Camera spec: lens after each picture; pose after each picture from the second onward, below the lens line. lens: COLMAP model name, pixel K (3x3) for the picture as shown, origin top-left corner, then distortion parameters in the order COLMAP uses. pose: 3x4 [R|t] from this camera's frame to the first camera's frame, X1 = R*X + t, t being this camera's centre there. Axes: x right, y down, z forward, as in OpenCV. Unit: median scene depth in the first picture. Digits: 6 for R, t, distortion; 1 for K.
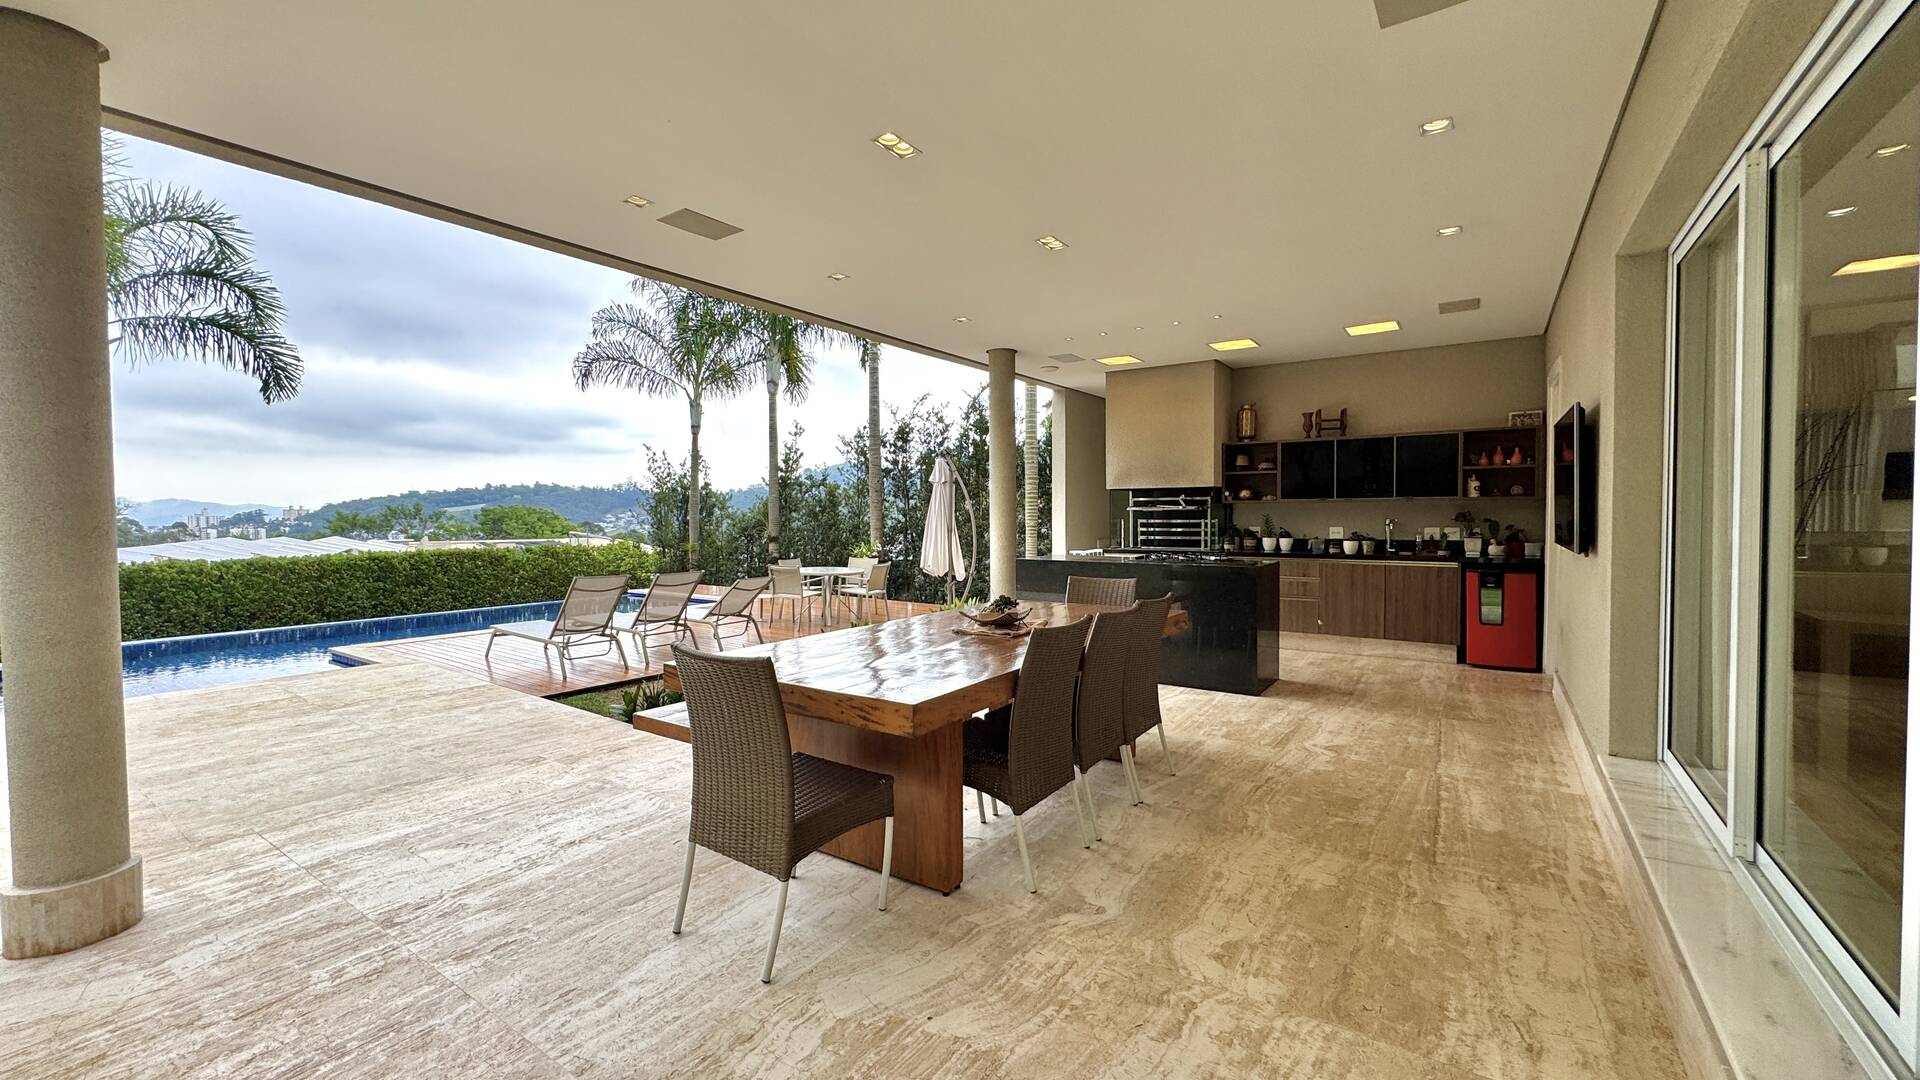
lens RADIAL K [[760.1, 0, 960.0], [0, 760.1, 540.0], [0, 0, 1]] dist [-0.001309, -0.000141]
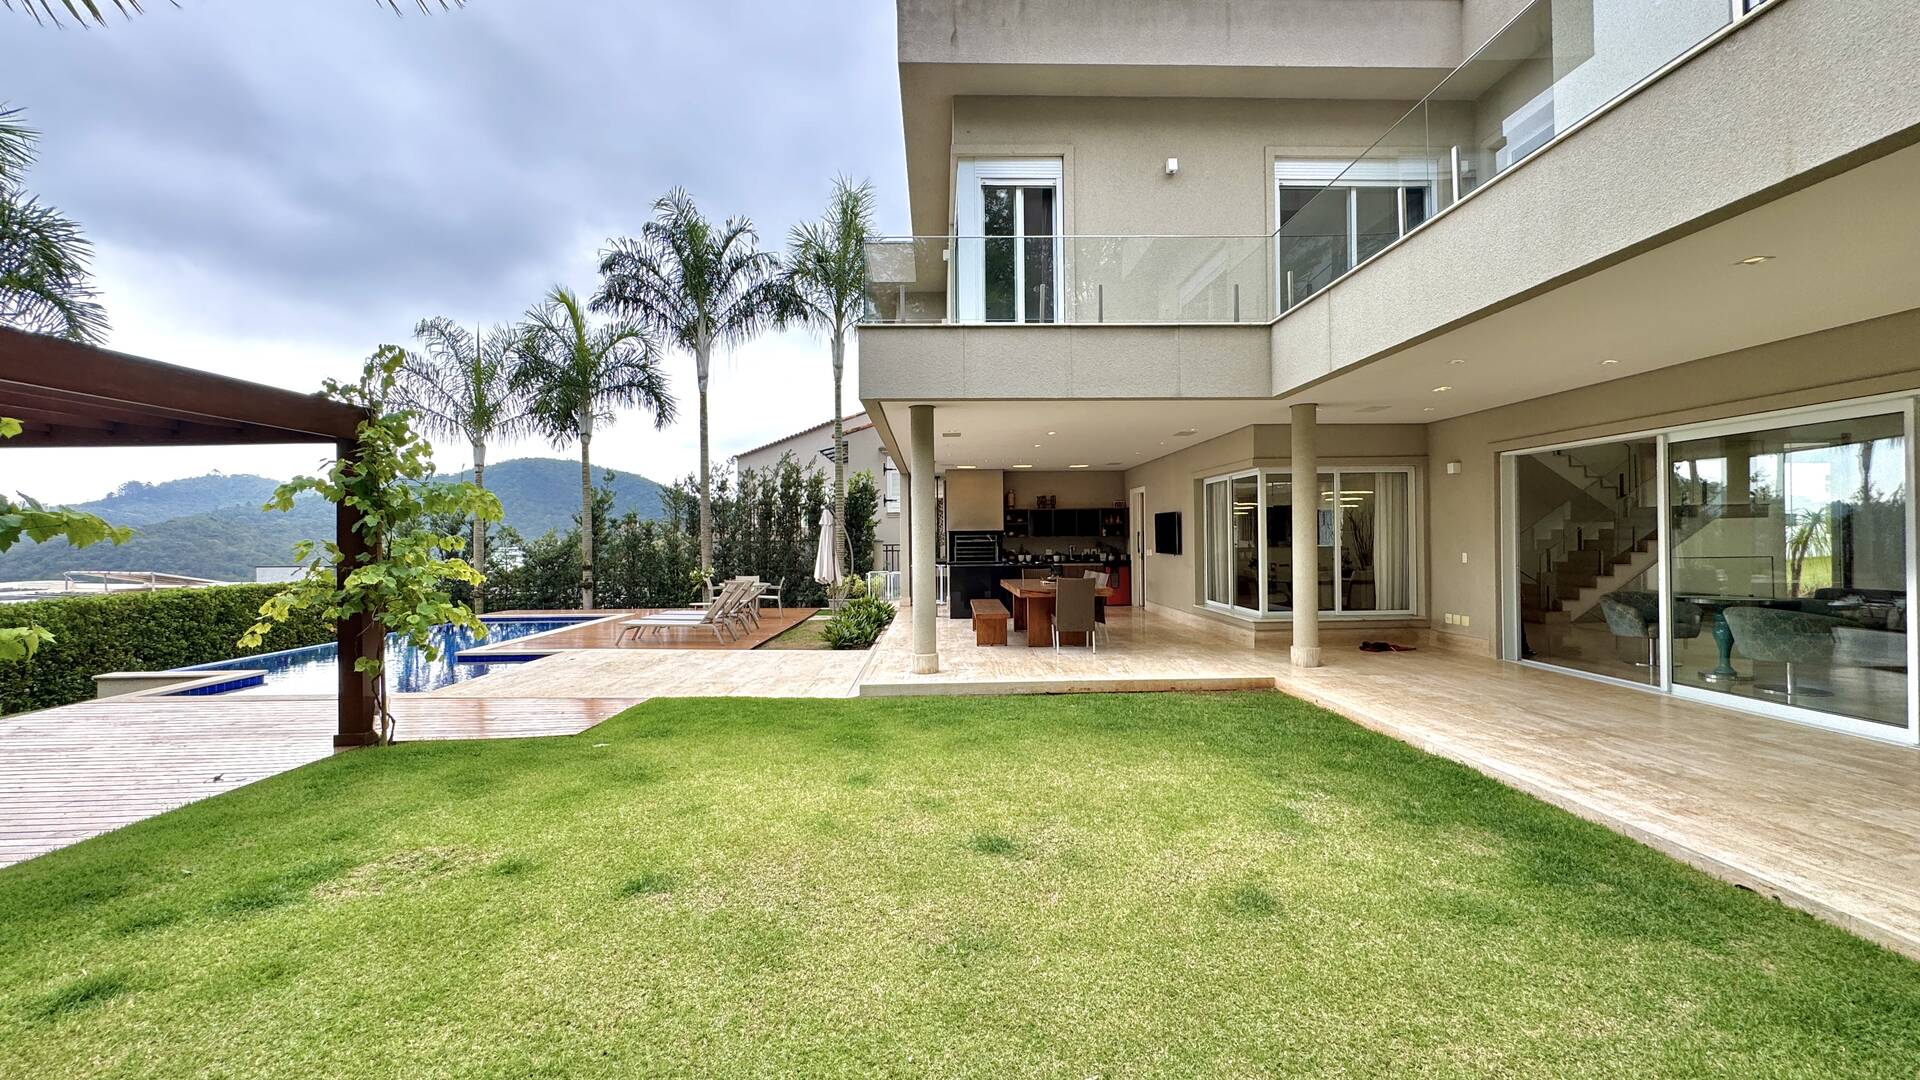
lens RADIAL K [[760.1, 0, 960.0], [0, 760.1, 540.0], [0, 0, 1]] dist [-0.001309, -0.000141]
pose [[0.800241, -0.002794, 0.599672, -0.592950], [0.026295, 0.999191, -0.030435, 0.008971], [-0.599102, 0.040123, 0.799667, -0.339321]]
